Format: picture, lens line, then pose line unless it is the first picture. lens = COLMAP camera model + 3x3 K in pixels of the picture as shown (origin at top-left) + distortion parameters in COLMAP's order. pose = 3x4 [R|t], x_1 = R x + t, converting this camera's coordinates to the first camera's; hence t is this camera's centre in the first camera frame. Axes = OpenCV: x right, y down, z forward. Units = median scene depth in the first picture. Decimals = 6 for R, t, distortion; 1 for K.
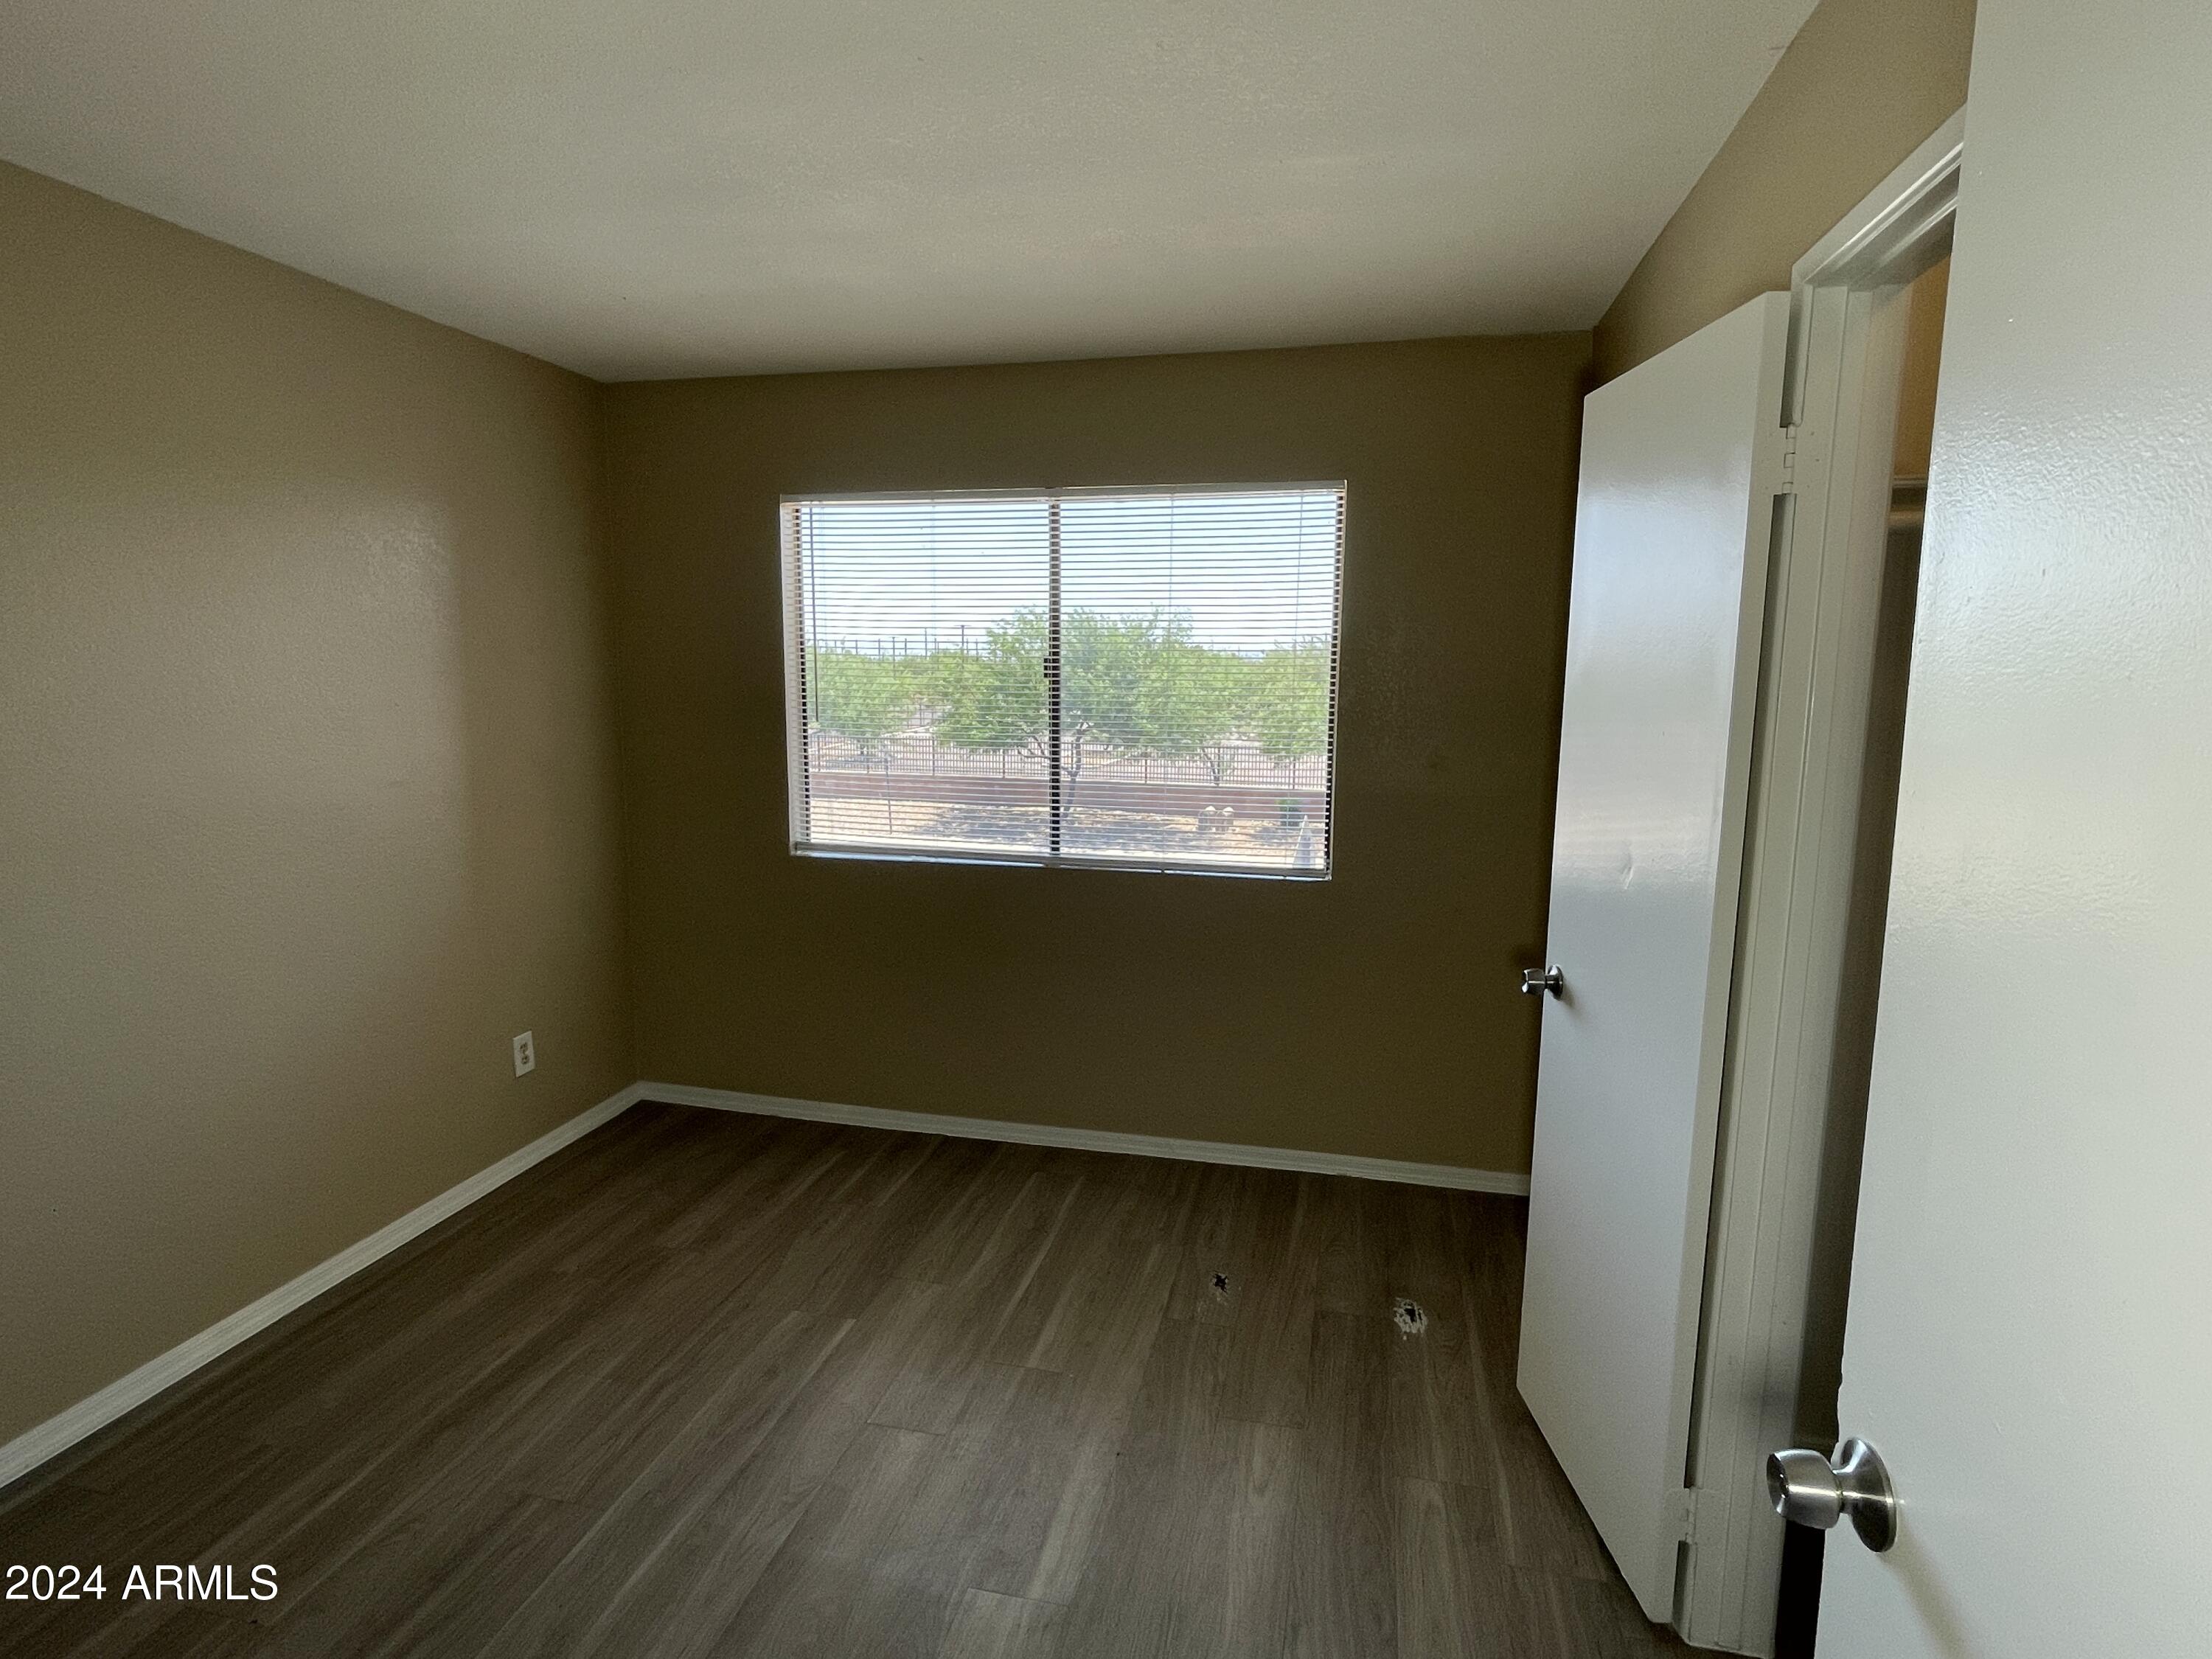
lens RADIAL K [[1131.0, 0, 1110.2], [0, 1131.0, 827.0], [0, 0, 1]] dist [-0.003204, 0.000512]
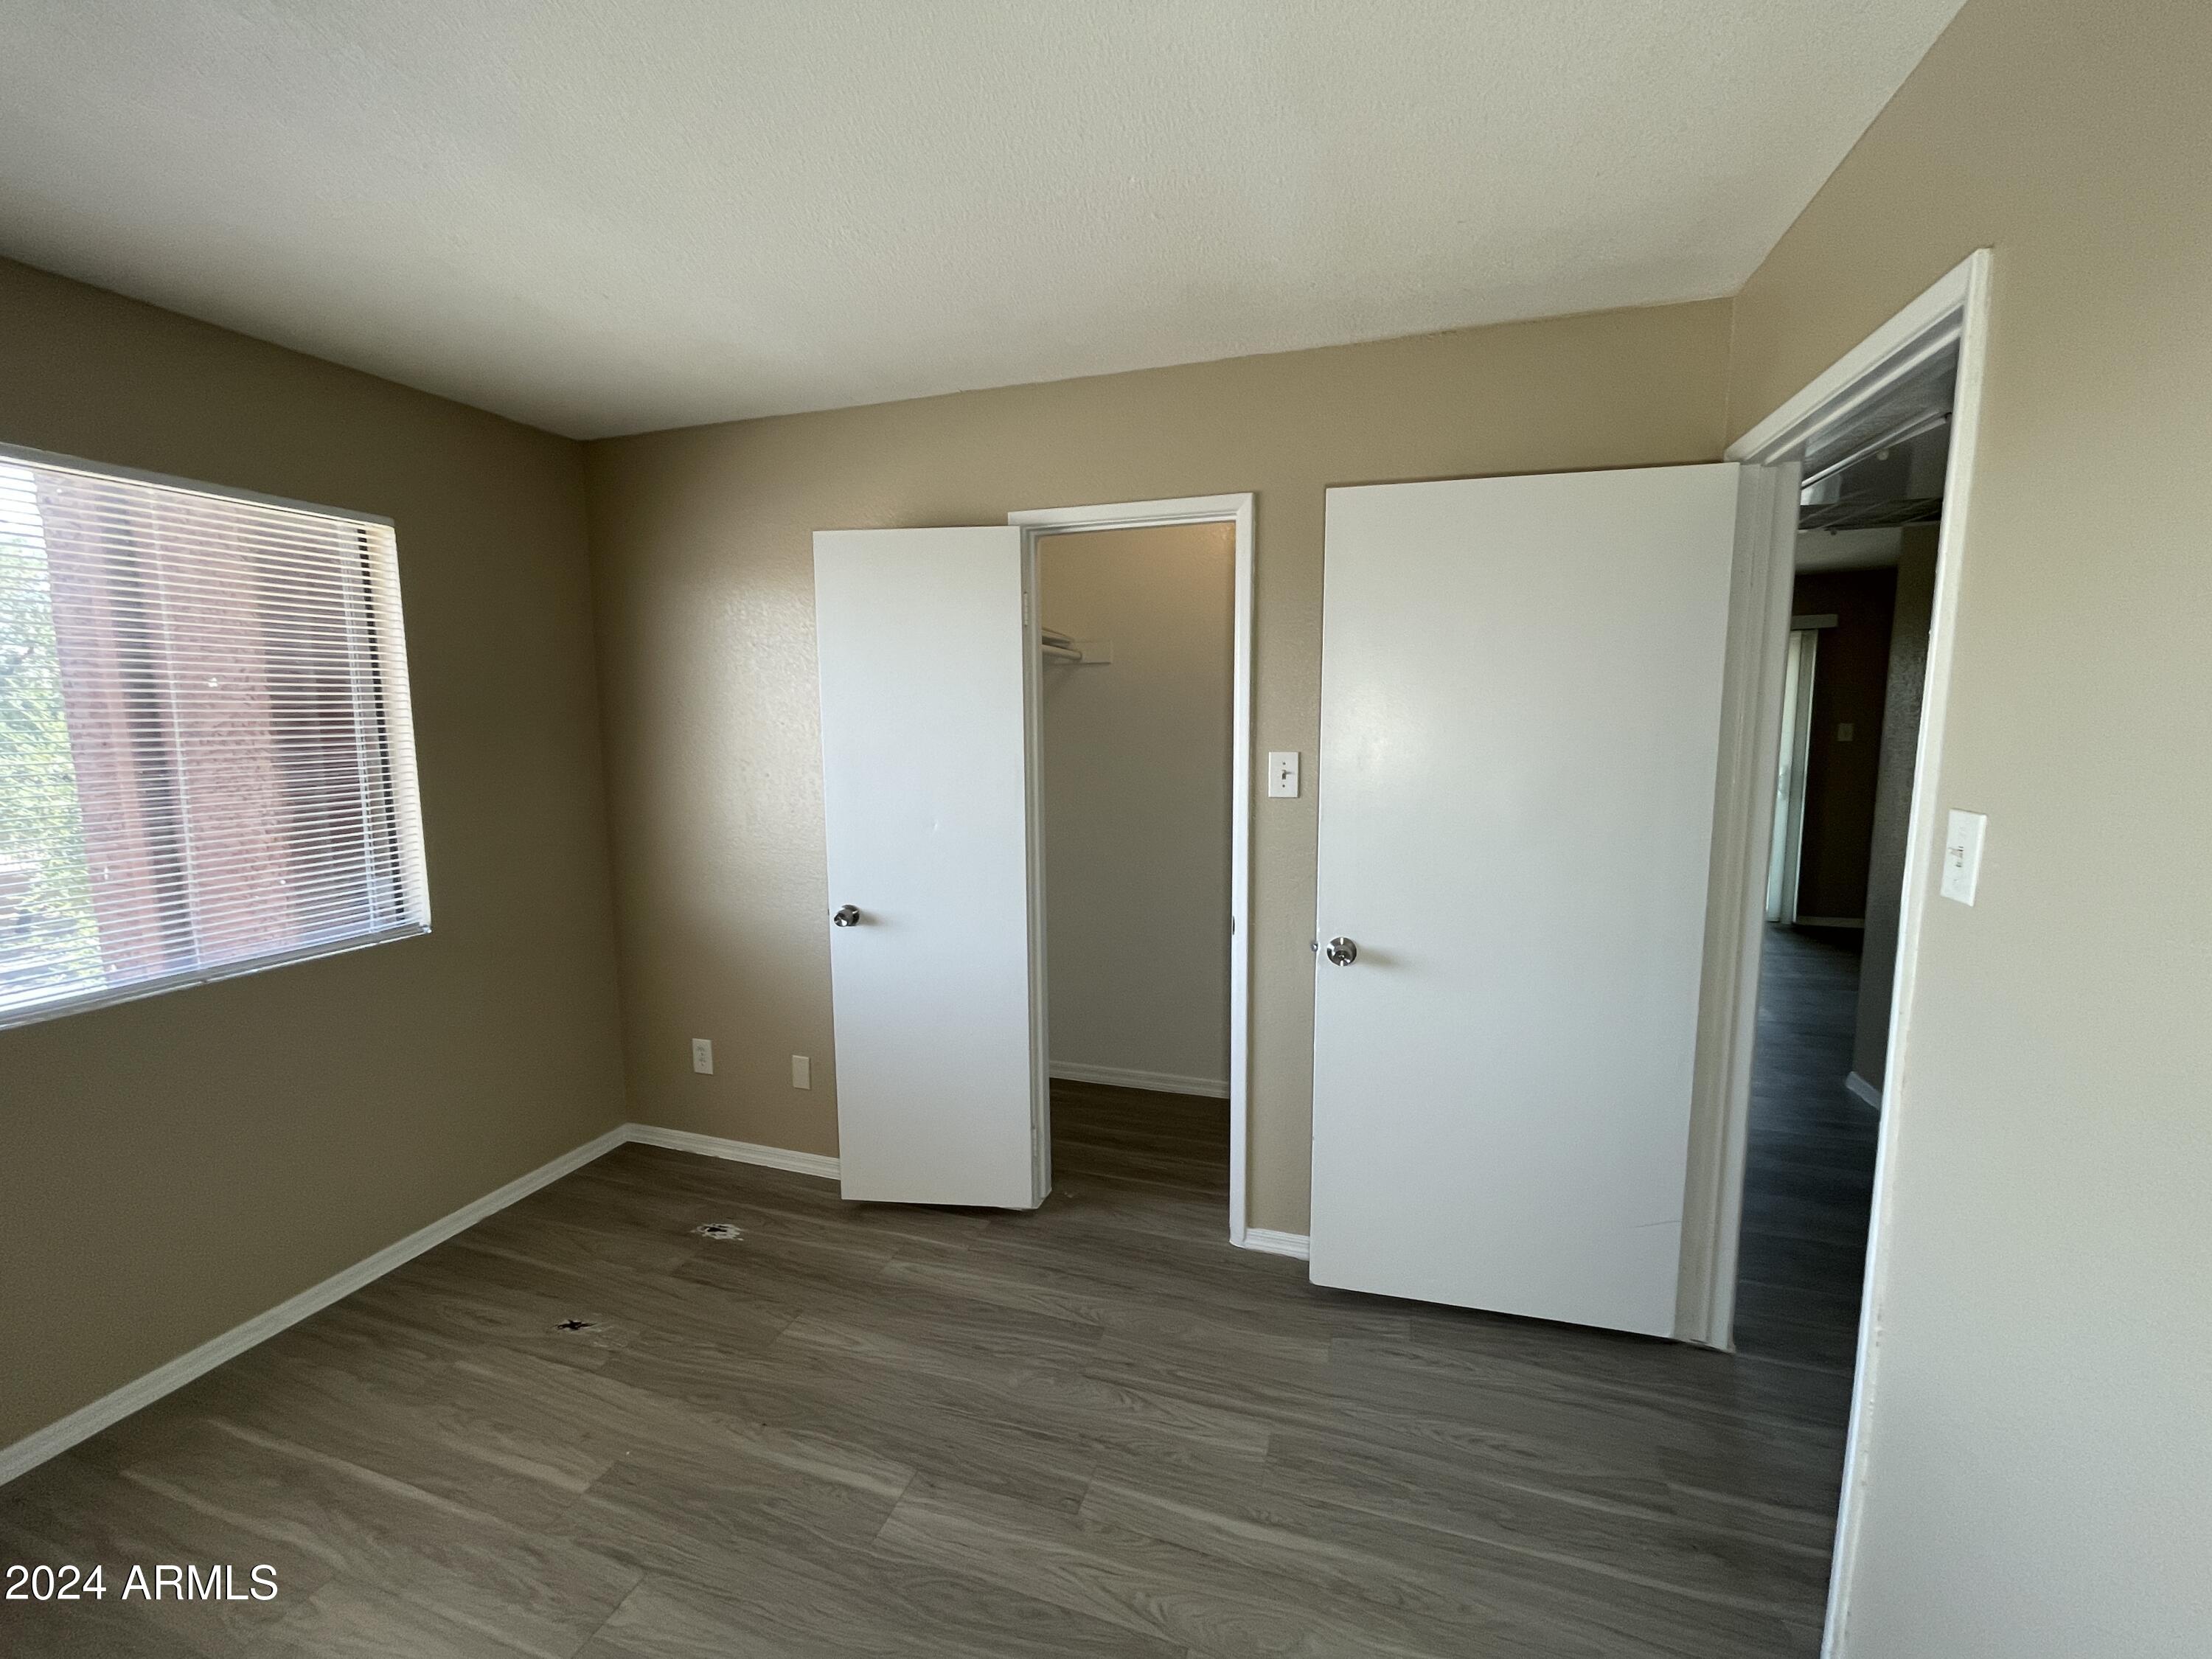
lens RADIAL K [[914.3, 0, 1102.2], [0, 914.3, 826.9], [0, 0, 1]] dist [-0.006476, 0.003901]
pose [[0.101370, -0.130579, 0.986242, -0.646466], [0.146812, 0.982458, 0.114988, -0.059894], [-0.983957, 0.133136, 0.118762, 0.421158]]
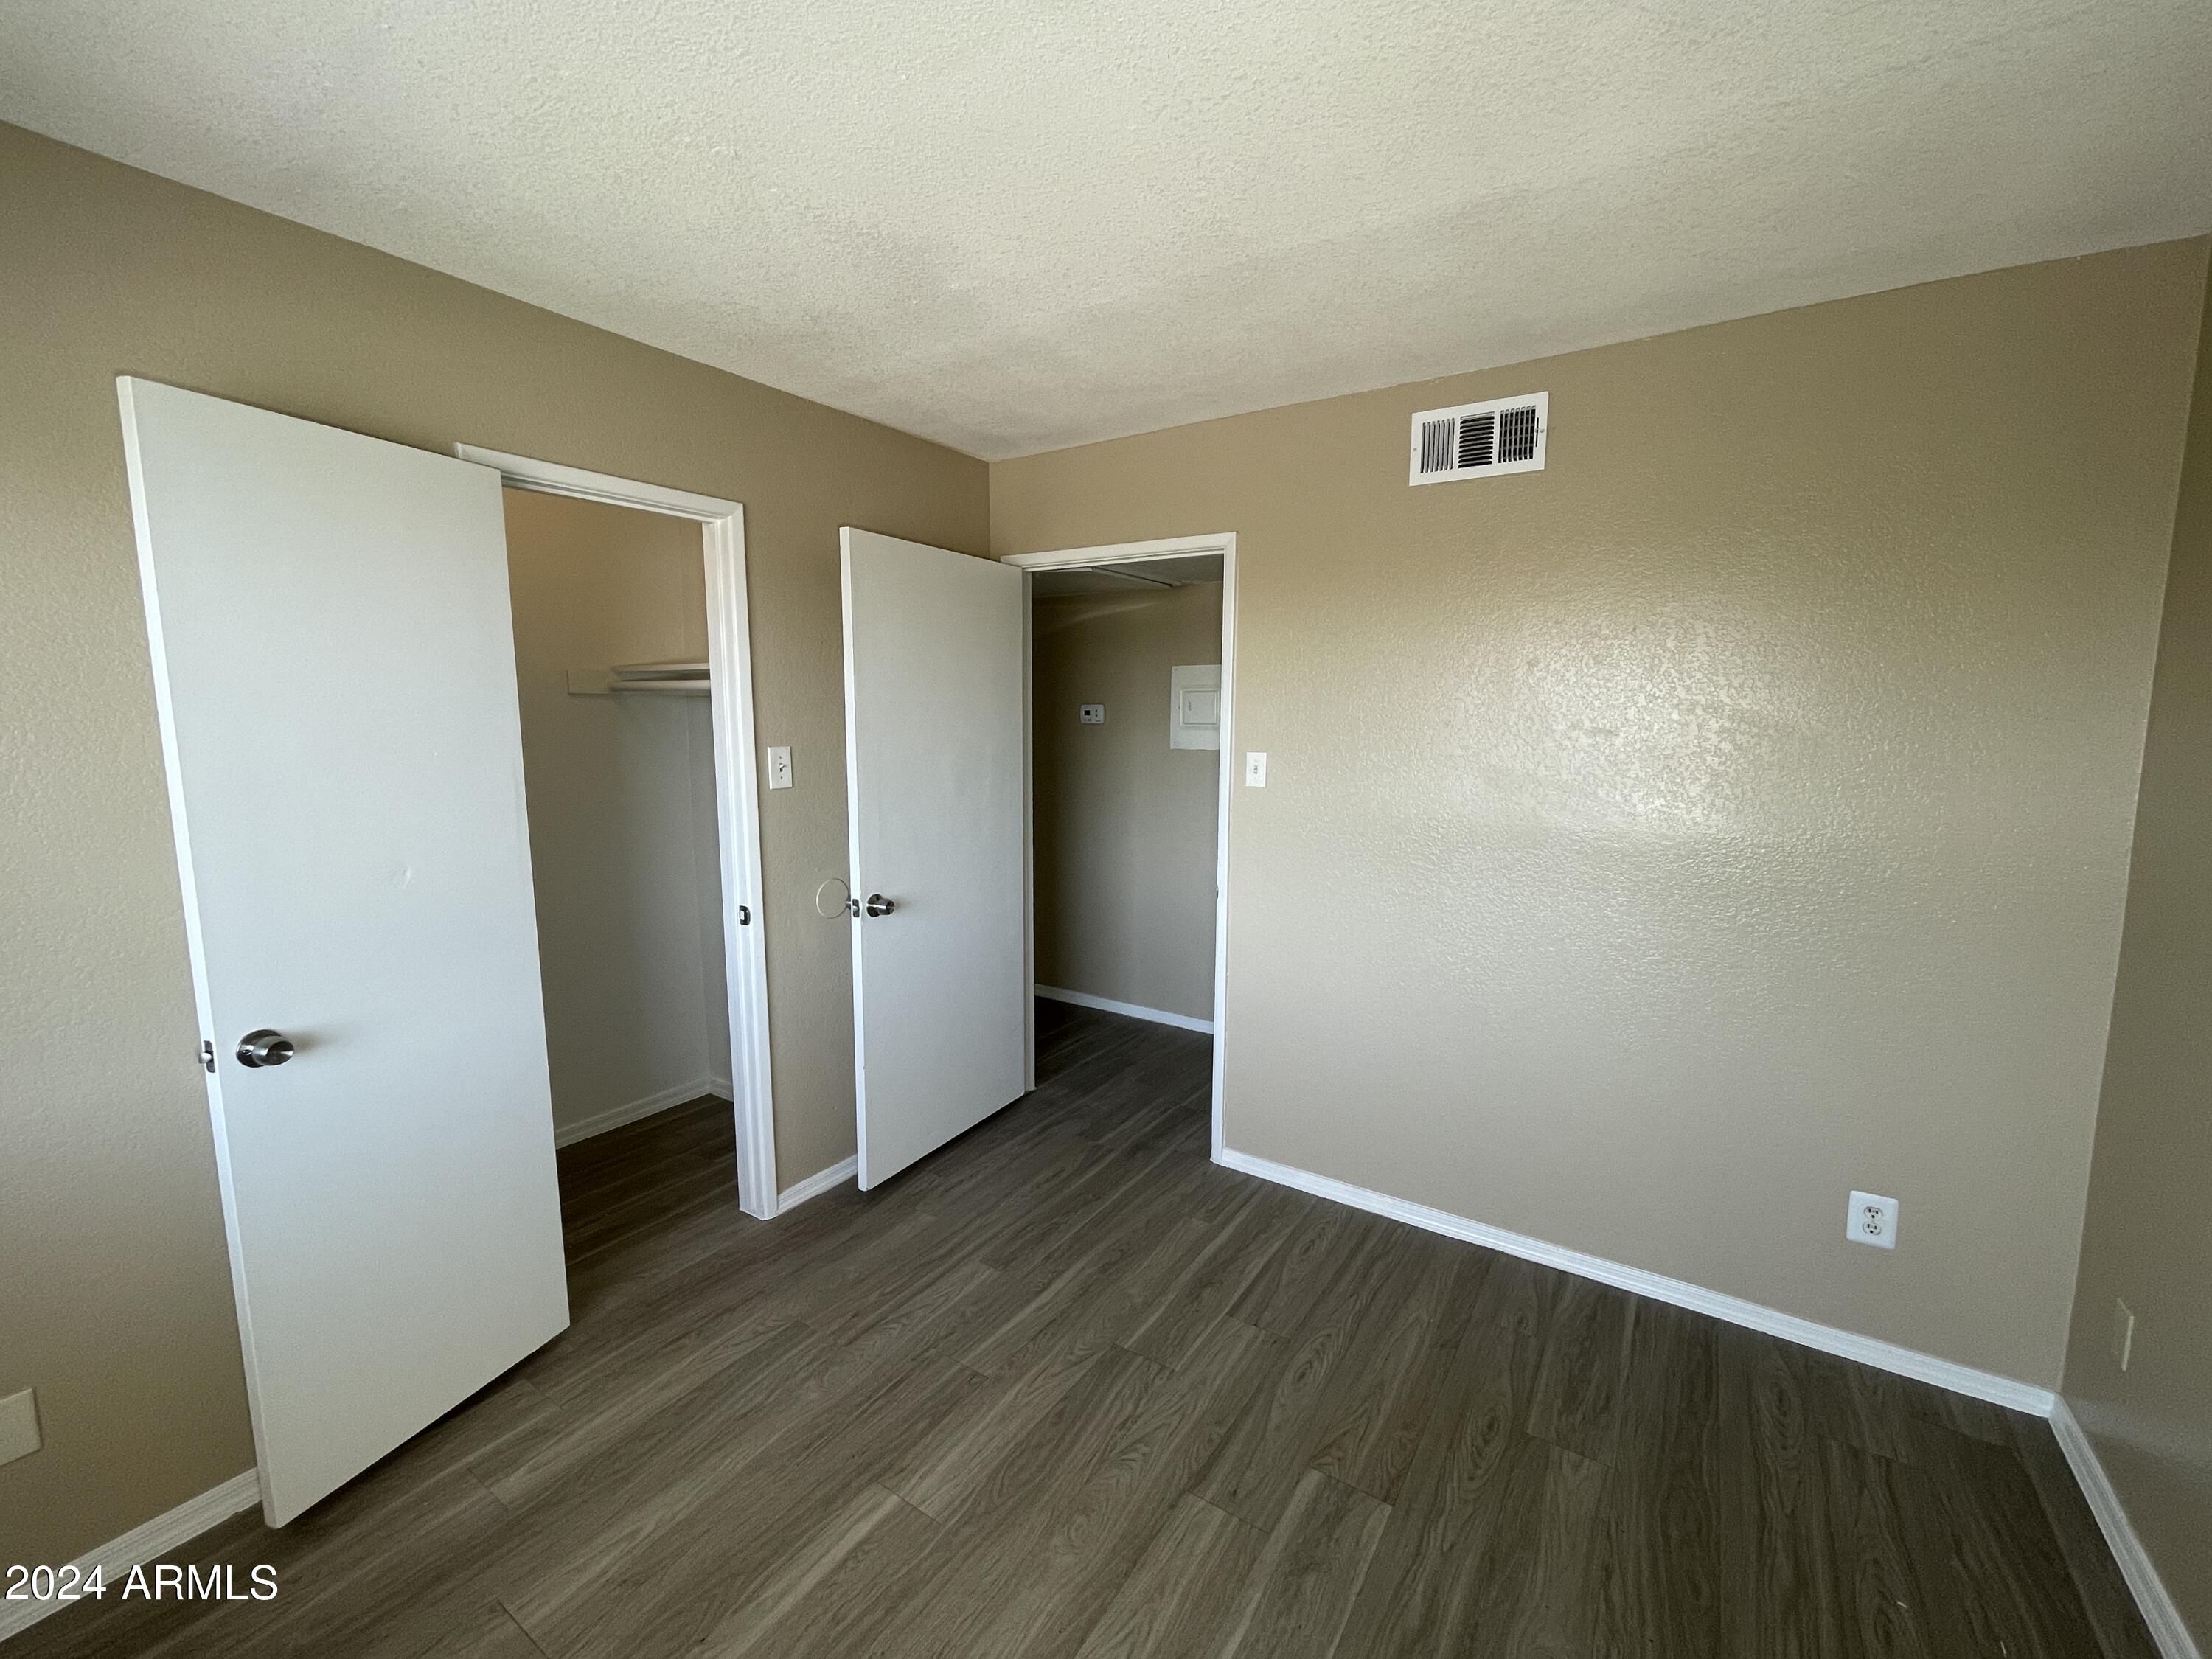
lens RADIAL K [[914.3, 0, 1102.2], [0, 914.3, 826.9], [0, 0, 1]] dist [-0.006476, 0.003901]
pose [[-0.934431, -0.056567, 0.351622, -0.404584], [0.038205, 0.965687, 0.256884, -0.163033], [-0.354088, 0.253474, -0.900207, 1.153495]]
